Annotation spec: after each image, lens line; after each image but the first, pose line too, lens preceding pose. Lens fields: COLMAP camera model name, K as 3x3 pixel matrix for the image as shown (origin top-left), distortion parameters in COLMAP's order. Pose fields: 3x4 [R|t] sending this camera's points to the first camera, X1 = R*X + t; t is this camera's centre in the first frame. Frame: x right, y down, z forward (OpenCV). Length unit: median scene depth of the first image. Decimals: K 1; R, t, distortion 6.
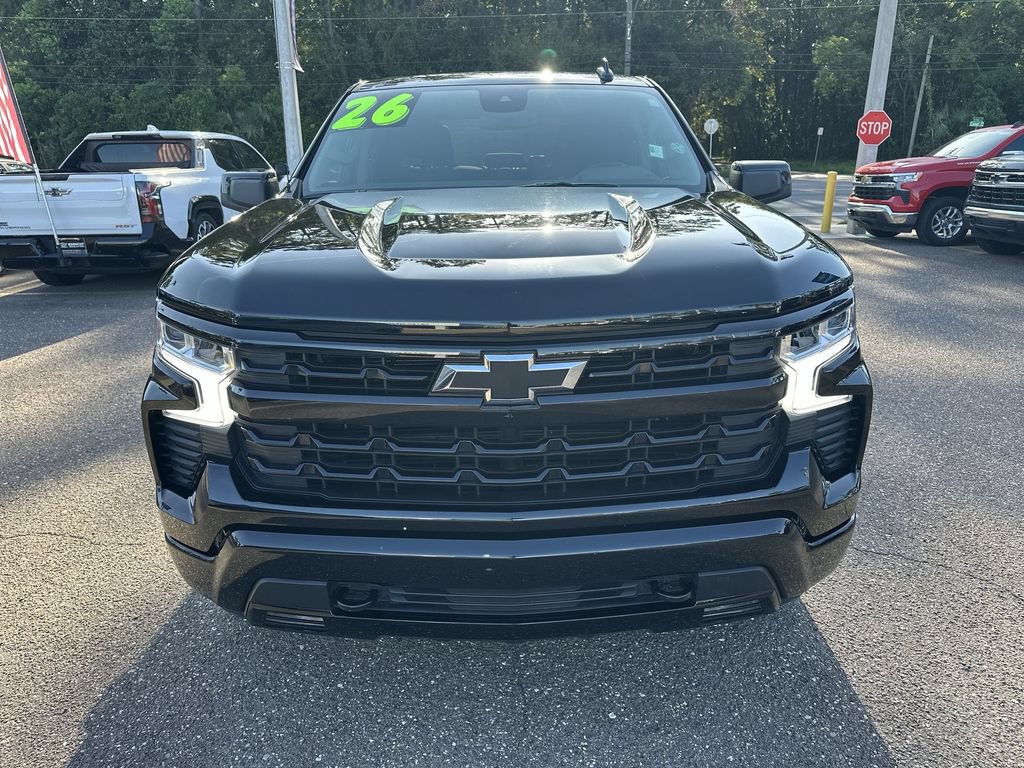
lens RADIAL K [[722.0, 0, 519.4], [0, 722.0, 386.4], [0, 0, 1]] dist [0.019545, -0.009249]
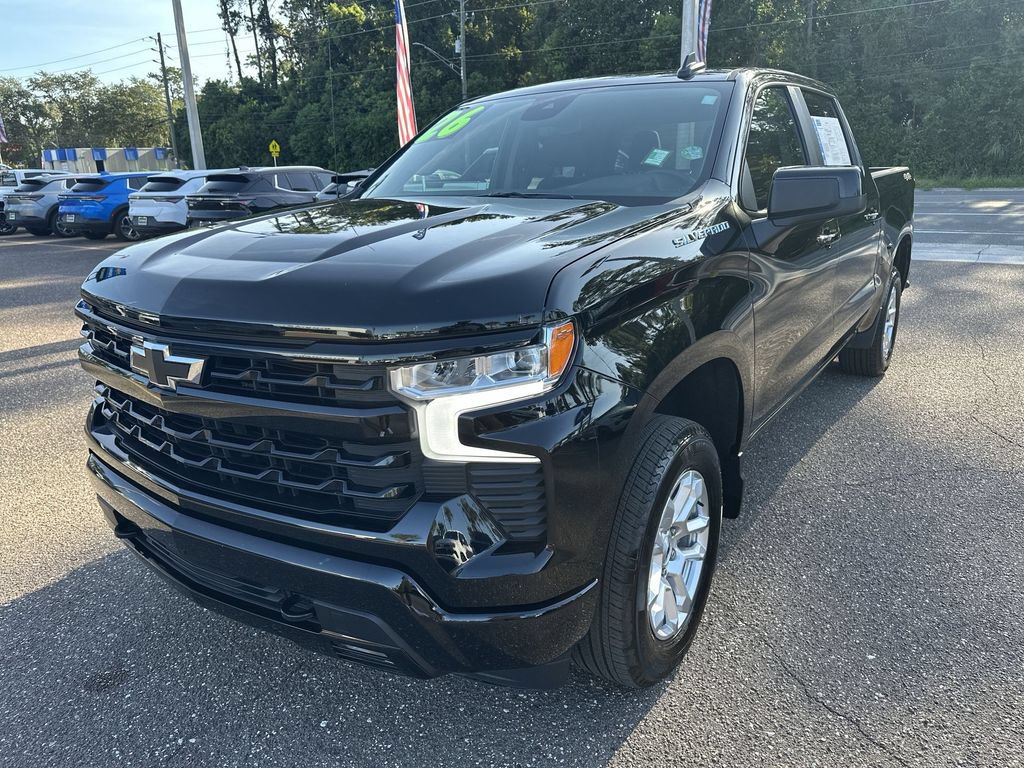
lens RADIAL K [[722.0, 0, 519.4], [0, 722.0, 386.4], [0, 0, 1]] dist [0.019545, -0.009249]
pose [[0.815217, 0.163474, -0.555605, 0.978454], [-0.167026, 0.984938, 0.044723, -0.110893], [0.554548, 0.056341, 0.830242, 0.344046]]
